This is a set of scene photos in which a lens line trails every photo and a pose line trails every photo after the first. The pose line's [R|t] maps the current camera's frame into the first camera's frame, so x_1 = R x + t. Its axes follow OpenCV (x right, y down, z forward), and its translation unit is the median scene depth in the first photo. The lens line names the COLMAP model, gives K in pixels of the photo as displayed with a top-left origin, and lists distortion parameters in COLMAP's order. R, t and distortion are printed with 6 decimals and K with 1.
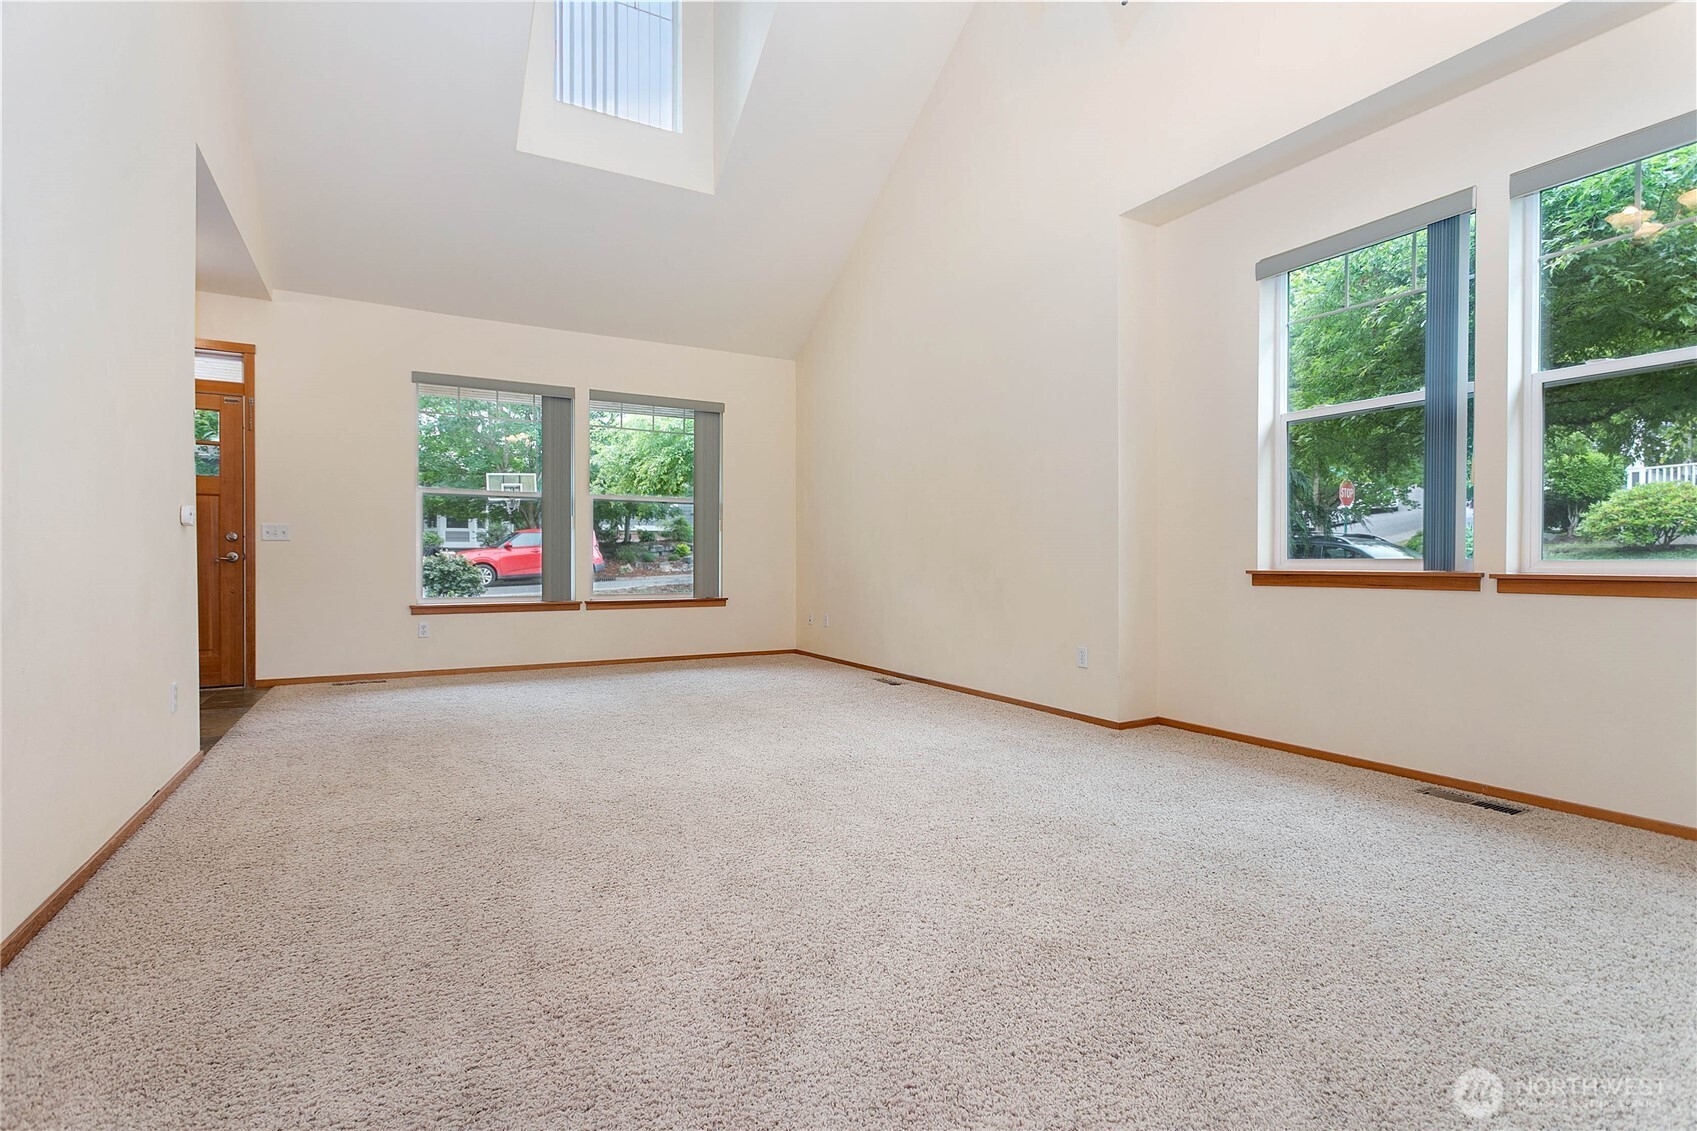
lens RADIAL K [[797.3, 0, 836.3], [0, 797.3, 562.0], [0, 0, 1]] dist [-0.005904, 0.004195]
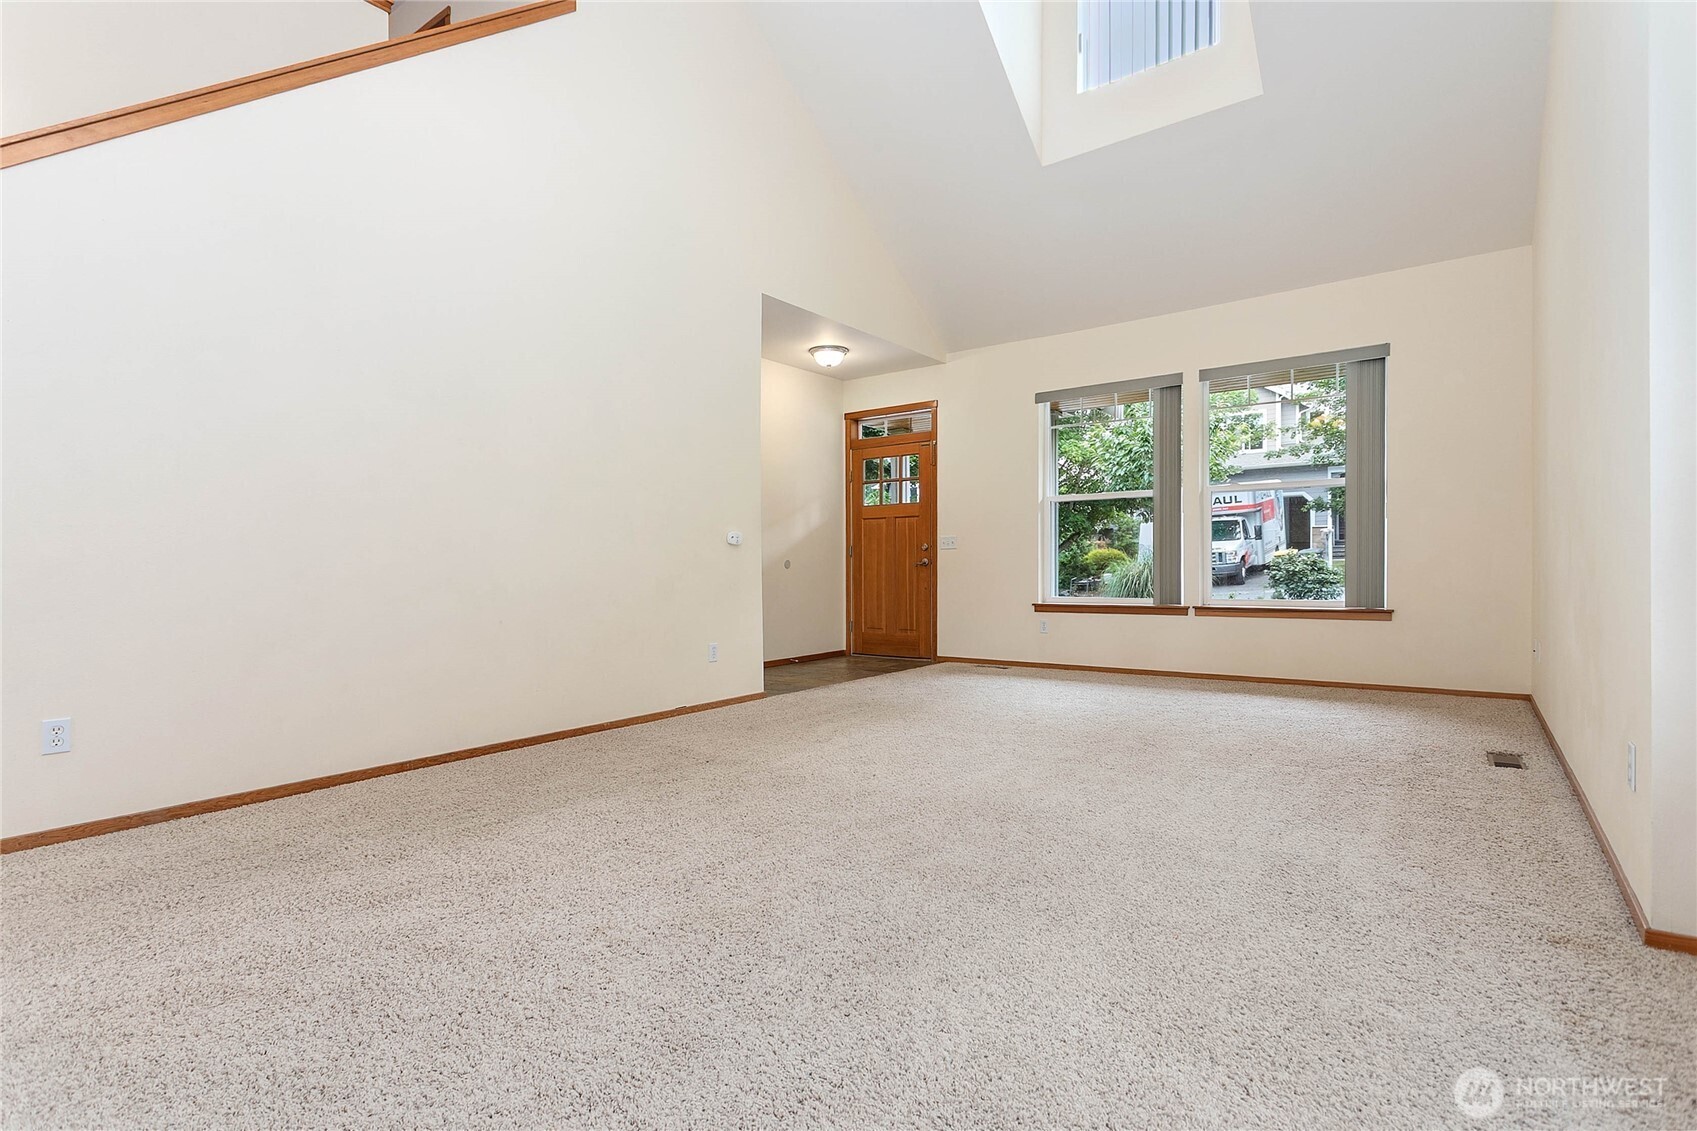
lens RADIAL K [[797.3, 0, 839.6], [0, 797.3, 569.0], [0, 0, 1]] dist [-0.005904, 0.004195]
pose [[0.405976, -0.002101, -0.913881, 0.349087], [0.011025, 0.999936, 0.002599, 0.000252], [0.913817, -0.011131, 0.405974, 0.265626]]
